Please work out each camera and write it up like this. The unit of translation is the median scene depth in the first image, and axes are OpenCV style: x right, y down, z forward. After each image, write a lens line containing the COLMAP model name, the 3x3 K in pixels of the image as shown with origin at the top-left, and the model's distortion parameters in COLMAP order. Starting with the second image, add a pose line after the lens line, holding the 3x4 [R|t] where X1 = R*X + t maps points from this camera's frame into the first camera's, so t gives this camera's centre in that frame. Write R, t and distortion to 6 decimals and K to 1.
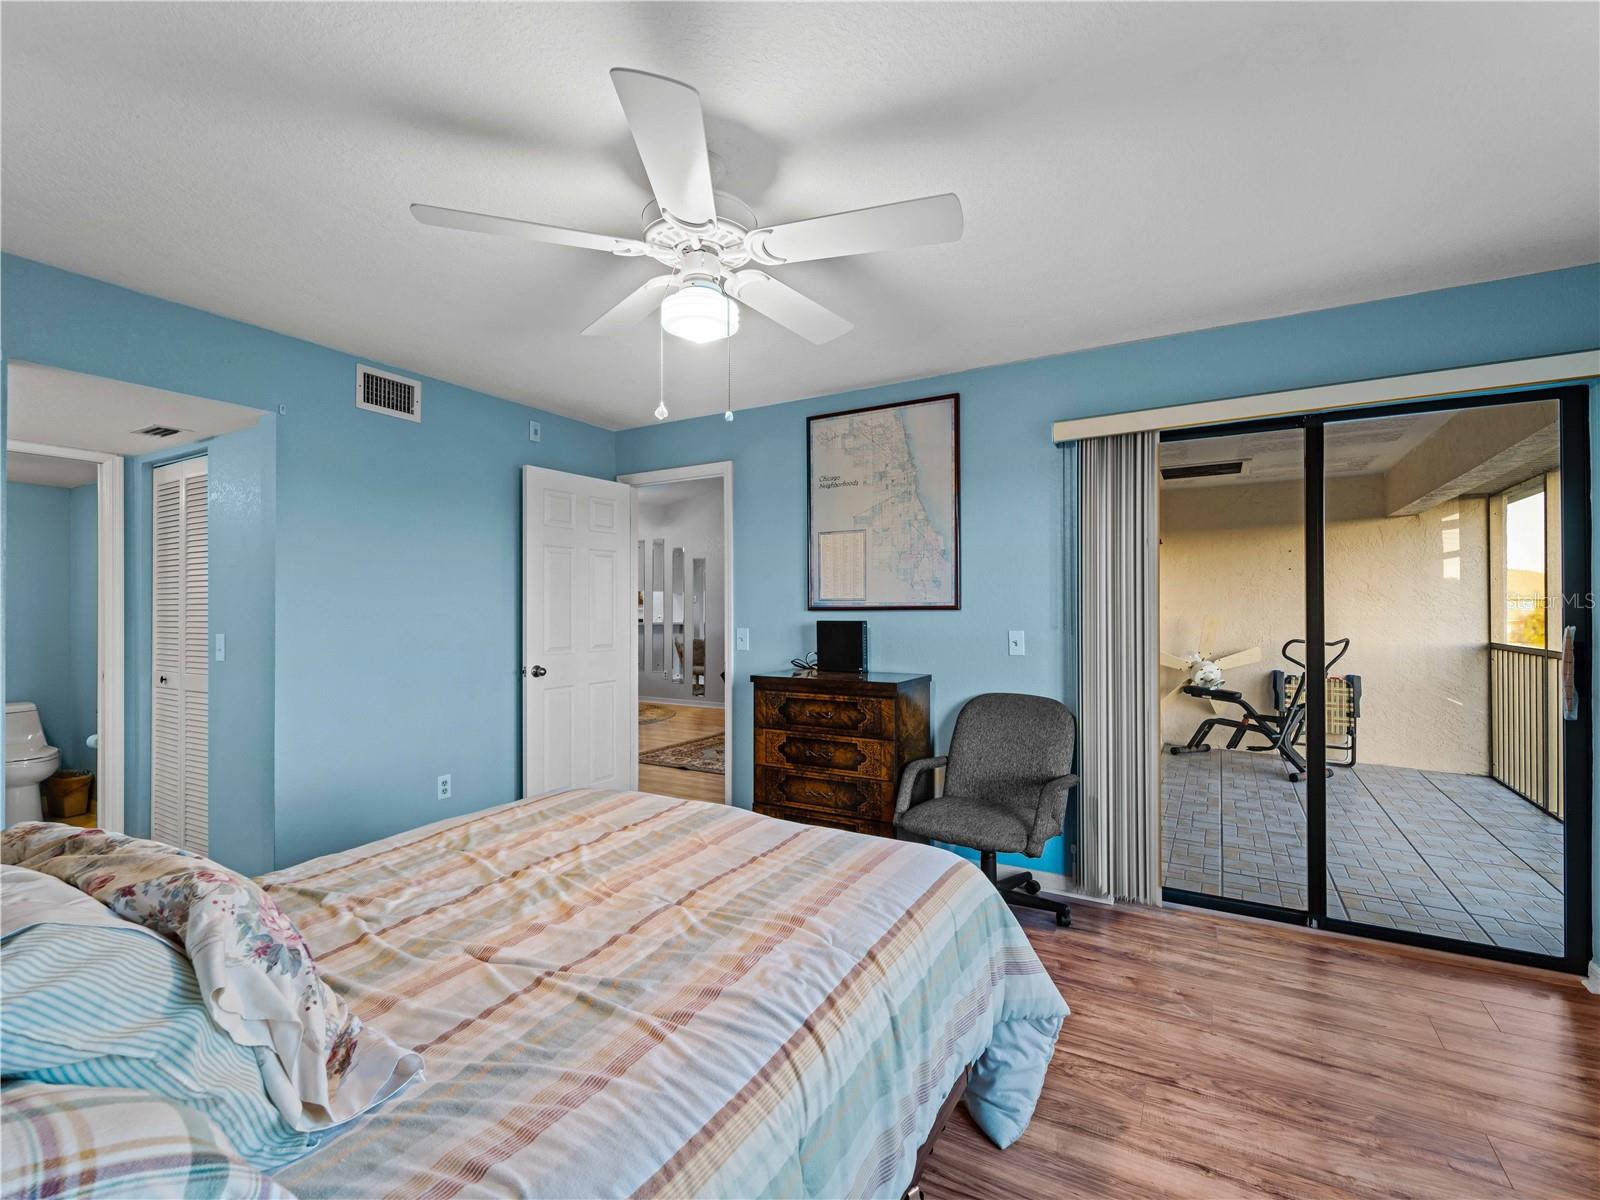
lens RADIAL K [[732.2, 0, 793.8], [0, 732.2, 603.8], [0, 0, 1]] dist [0.006058, -0.002461]
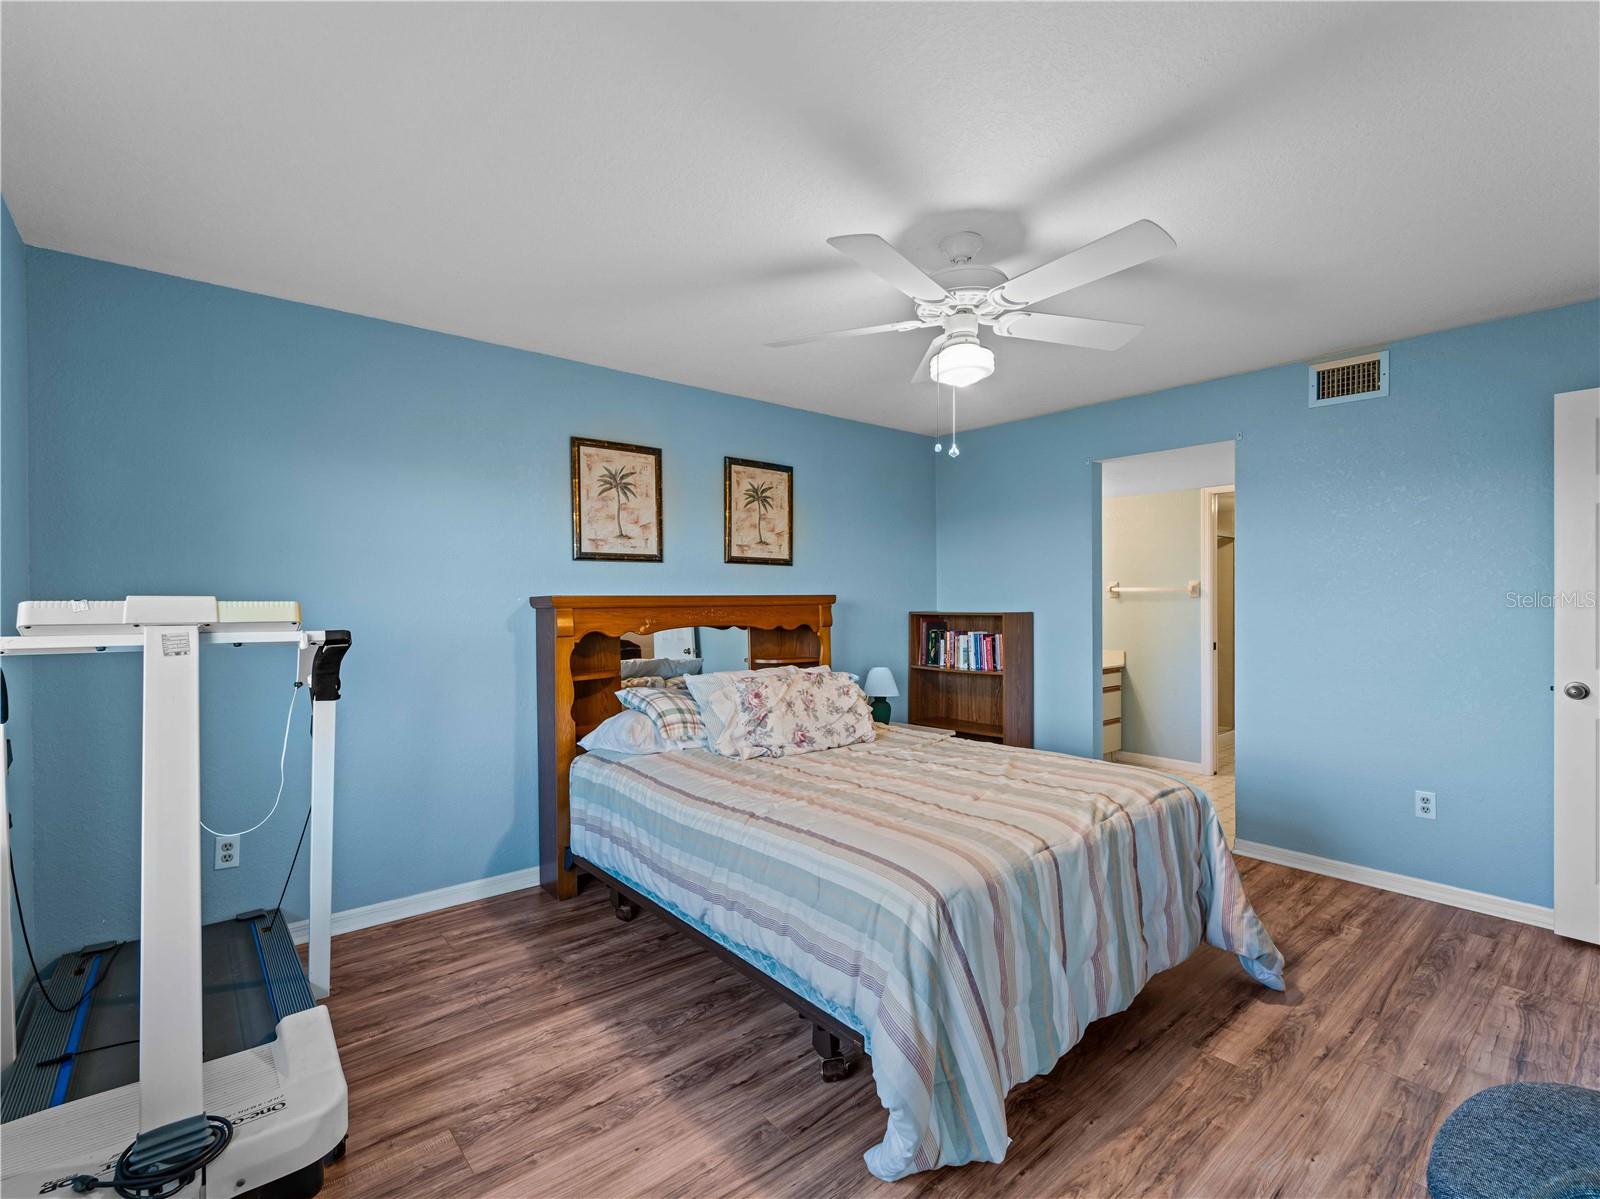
lens RADIAL K [[732.2, 0, 805.2], [0, 732.2, 602.9], [0, 0, 1]] dist [0.006058, -0.002461]
pose [[-0.331235, 0.012405, -0.943467, 0.604030], [0.008363, 0.999913, 0.010211, -0.003276], [0.943511, -0.004508, -0.331309, 0.618252]]
